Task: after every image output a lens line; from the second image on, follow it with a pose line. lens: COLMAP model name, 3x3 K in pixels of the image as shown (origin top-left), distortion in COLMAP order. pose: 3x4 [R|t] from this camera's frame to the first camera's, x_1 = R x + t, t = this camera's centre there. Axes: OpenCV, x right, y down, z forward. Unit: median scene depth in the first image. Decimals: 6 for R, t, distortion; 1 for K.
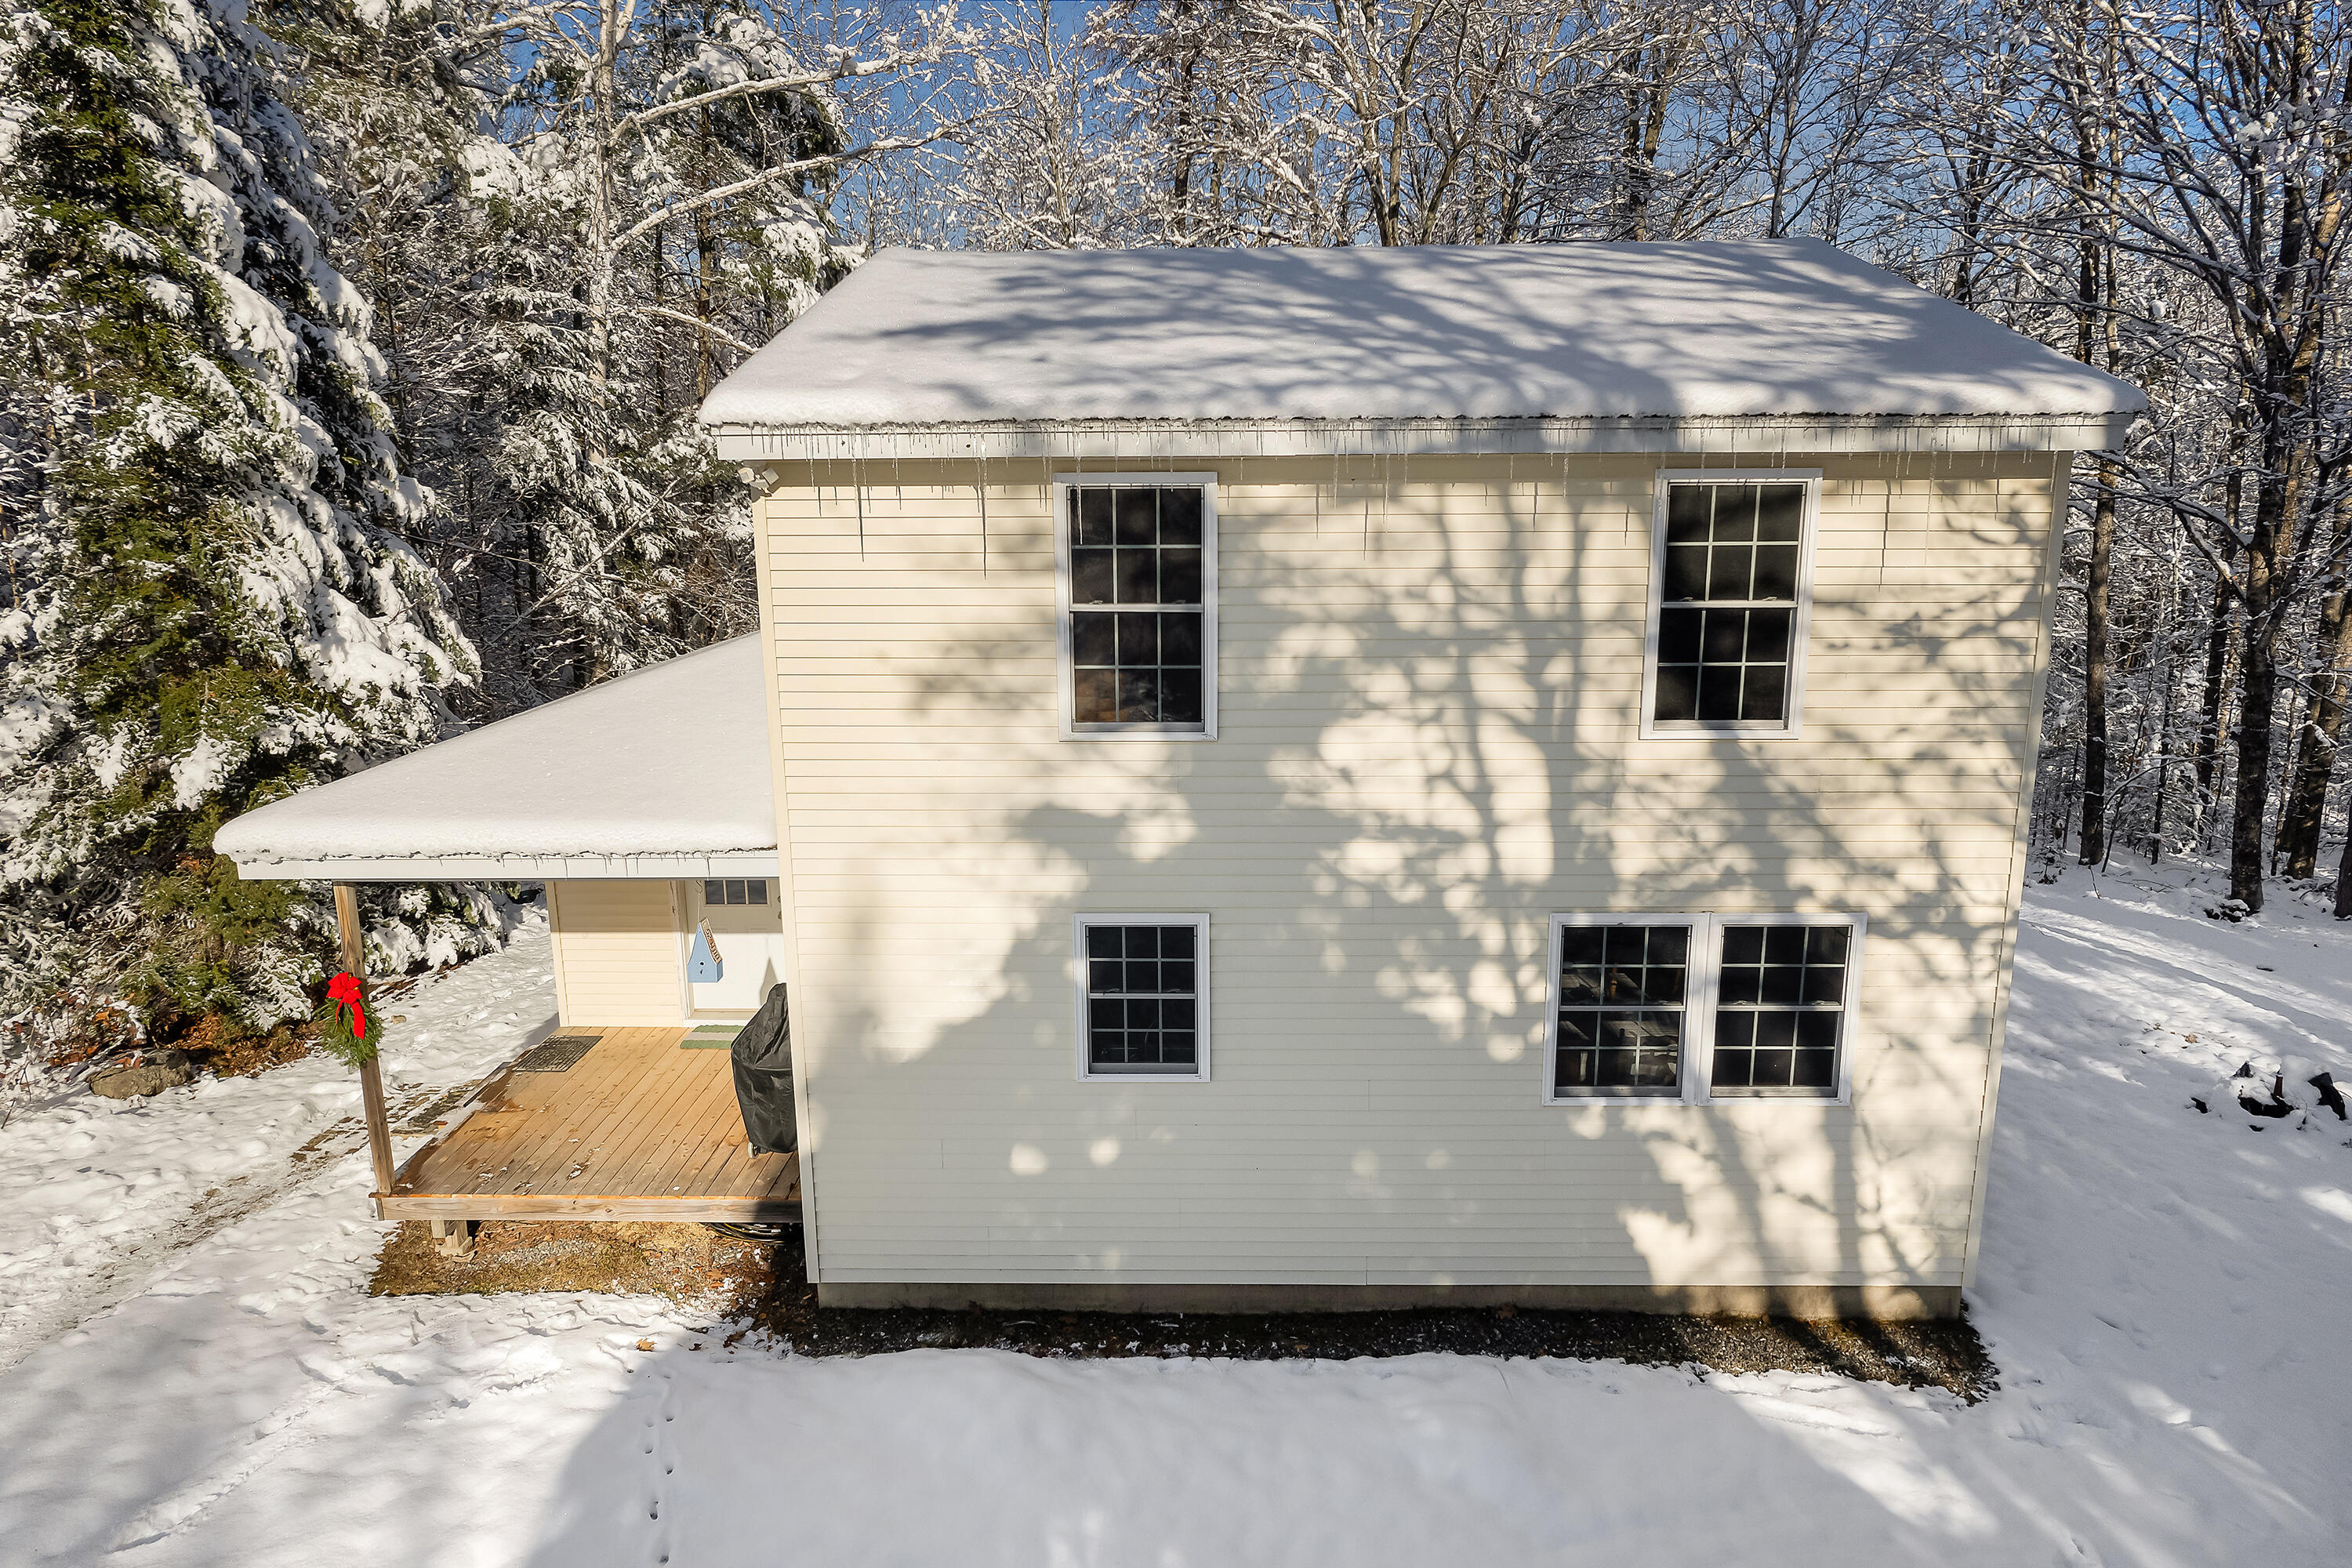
lens RADIAL K [[1534.6, 0, 1181.2], [0, 1534.6, 814.5], [0, 0, 1]] dist [-0.020937, -0.000534]
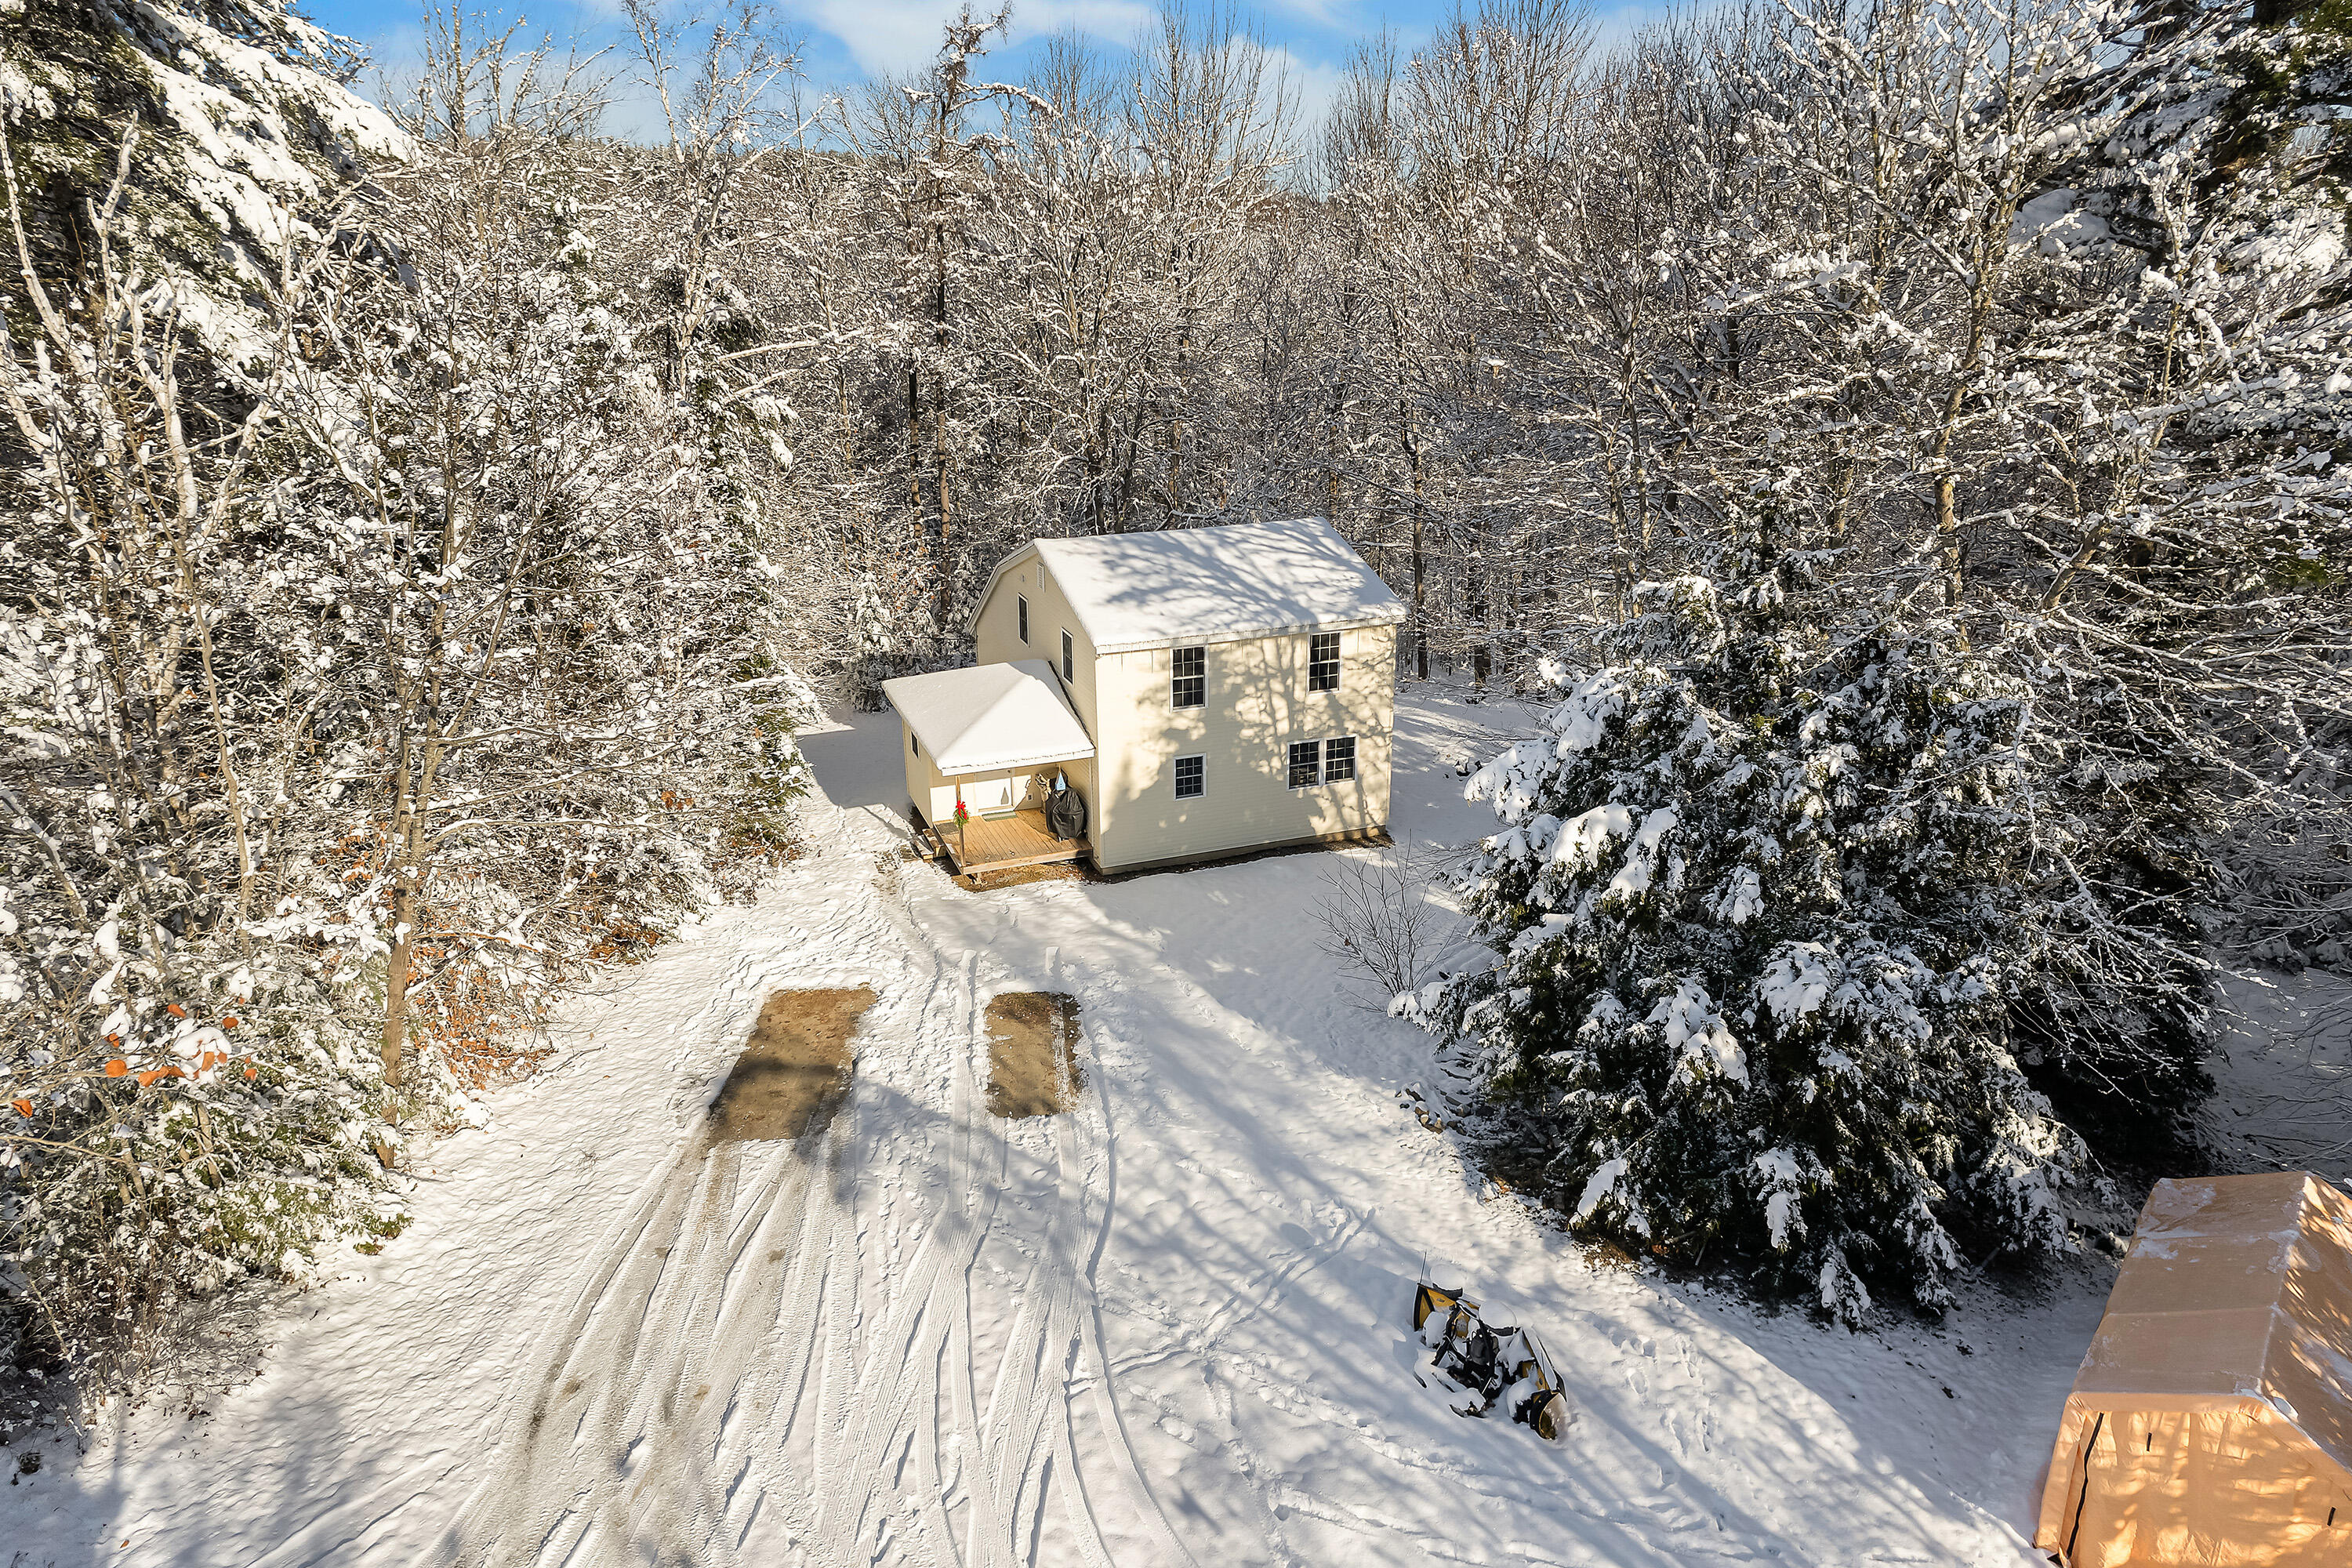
lens RADIAL K [[1516.7, 0, 1187.4], [0, 1516.7, 820.2], [0, 0, 1]] dist [-0.052676, 0.064783]
pose [[0.922443, -0.134504, 0.361949, -1.446404], [0.089288, 0.986266, 0.138952, -0.302861], [-0.375668, -0.095858, 0.921784, -2.520783]]
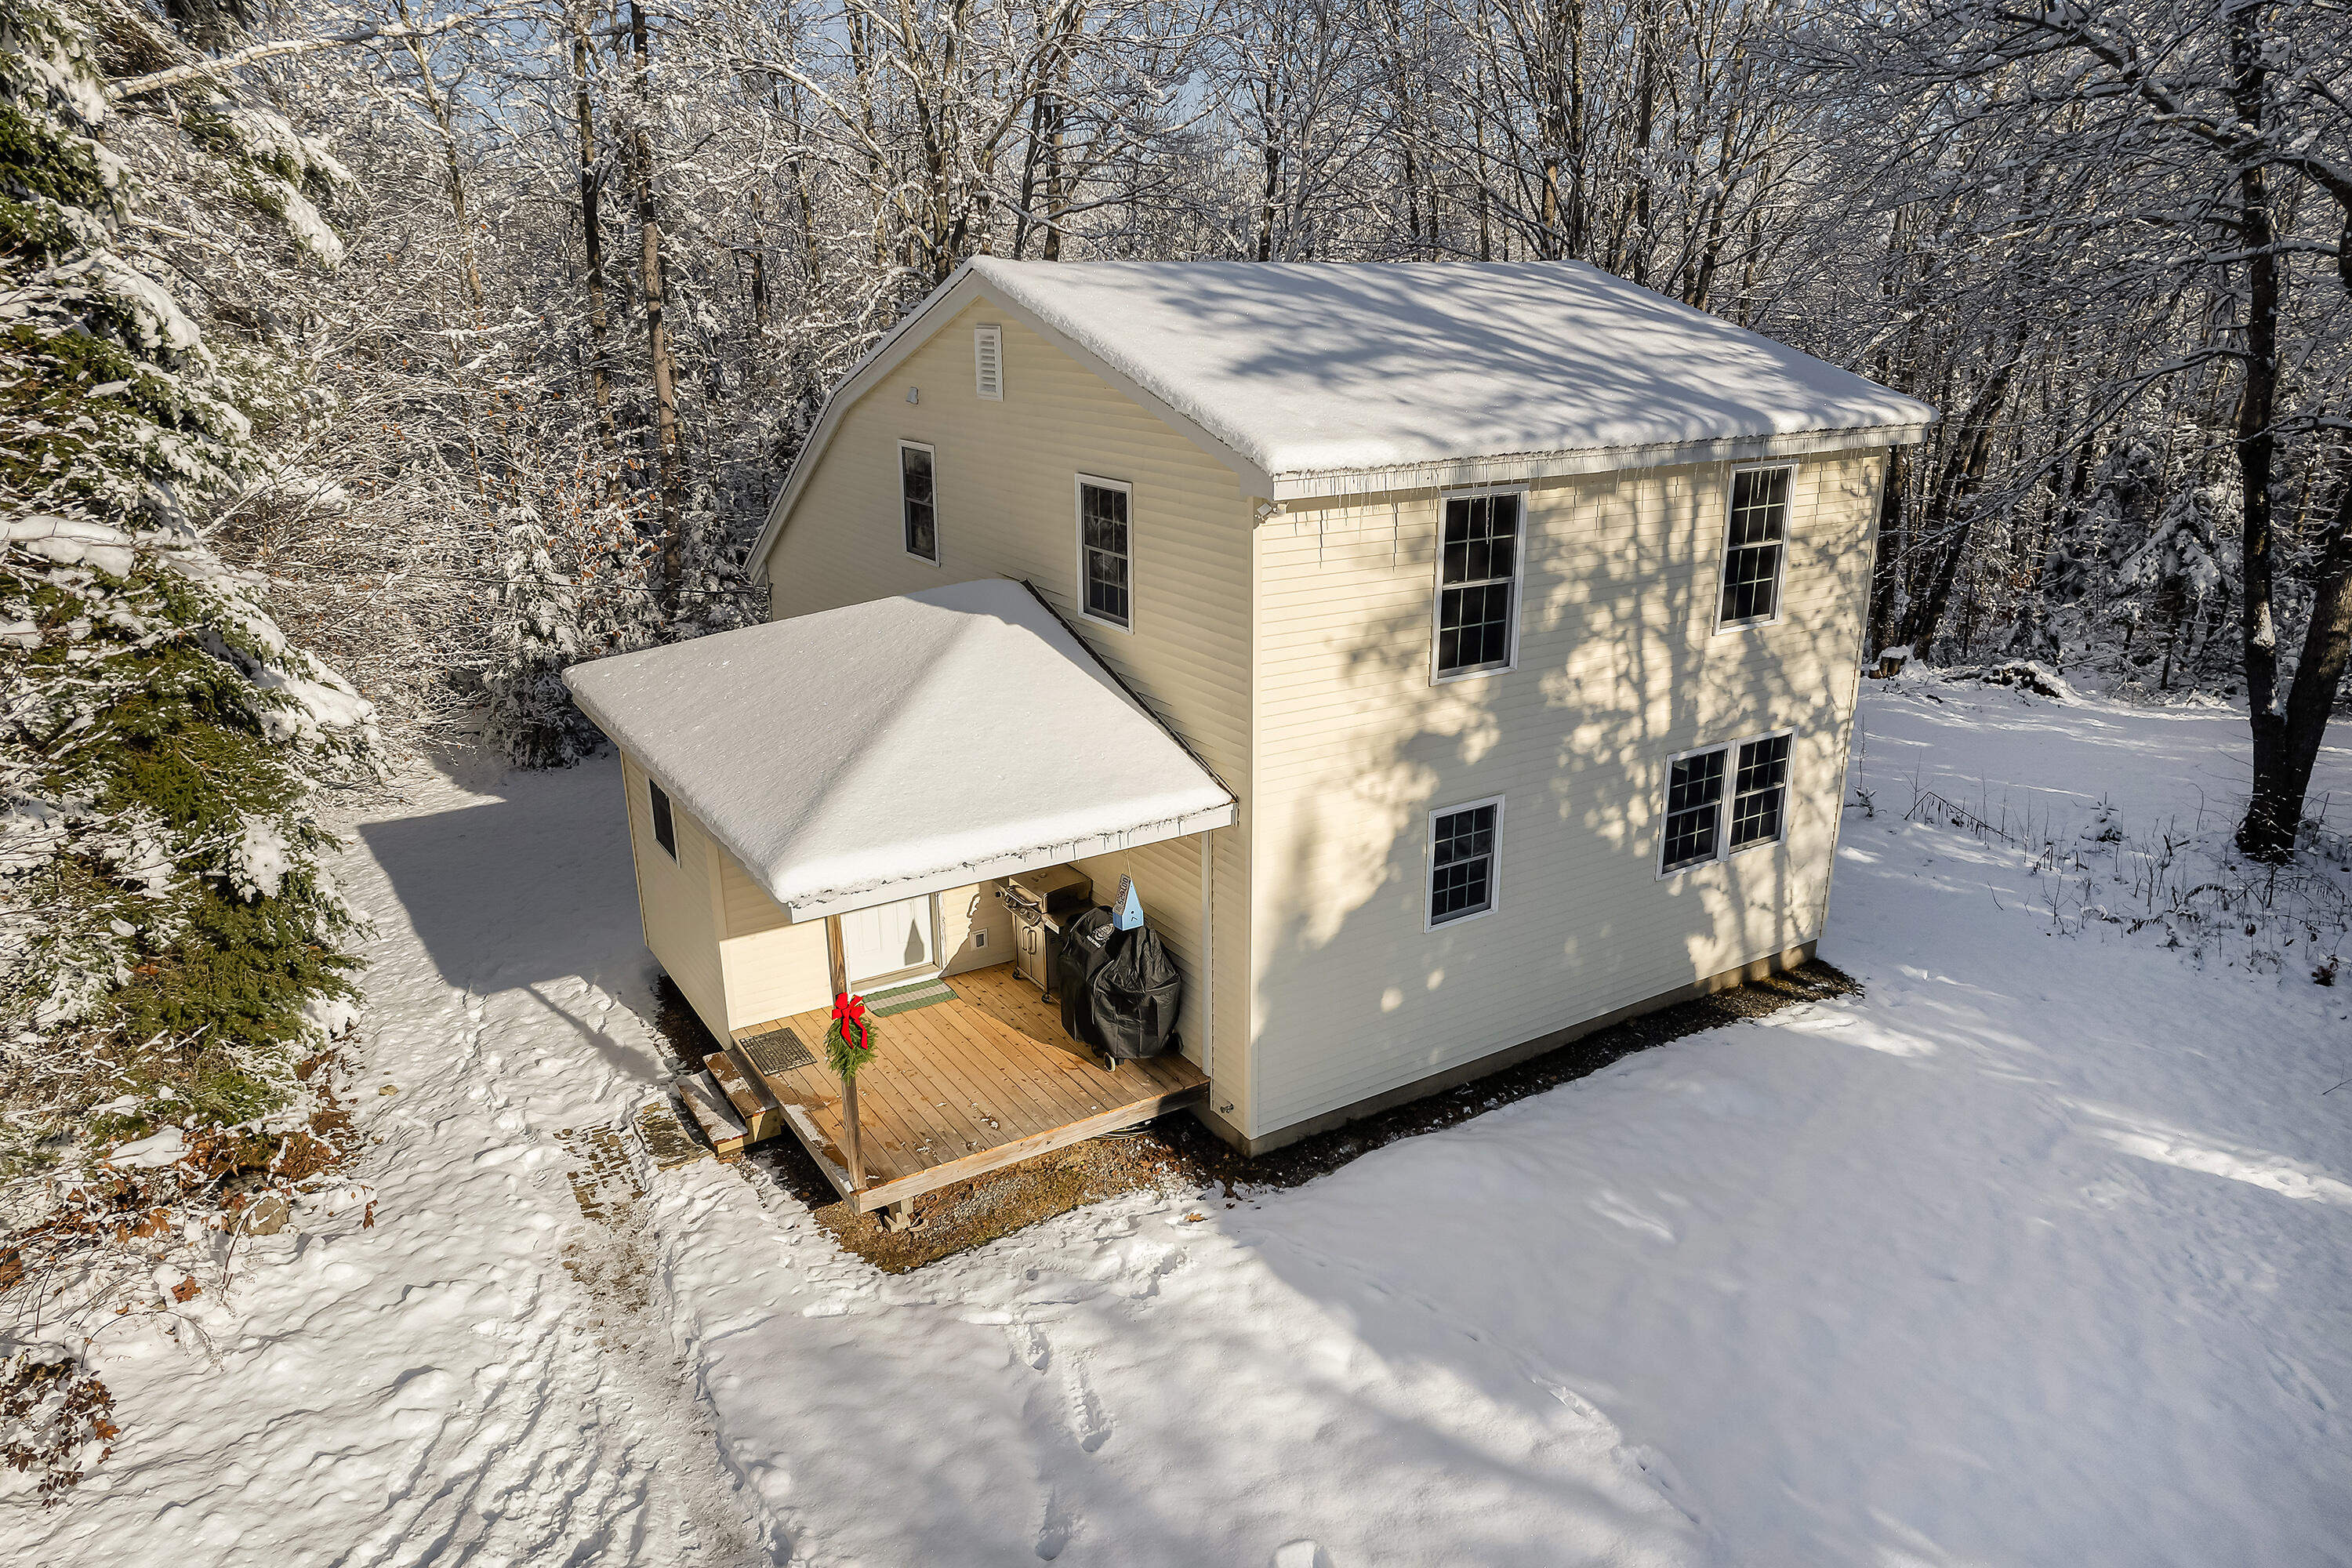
lens RADIAL K [[1516.7, 0, 1187.4], [0, 1516.7, 820.2], [0, 0, 1]] dist [-0.052676, 0.064783]
pose [[0.828099, -0.180765, 0.530637, -0.981908], [0.132887, 0.982902, 0.127452, -0.129292], [-0.544604, -0.035028, 0.837962, -0.005297]]
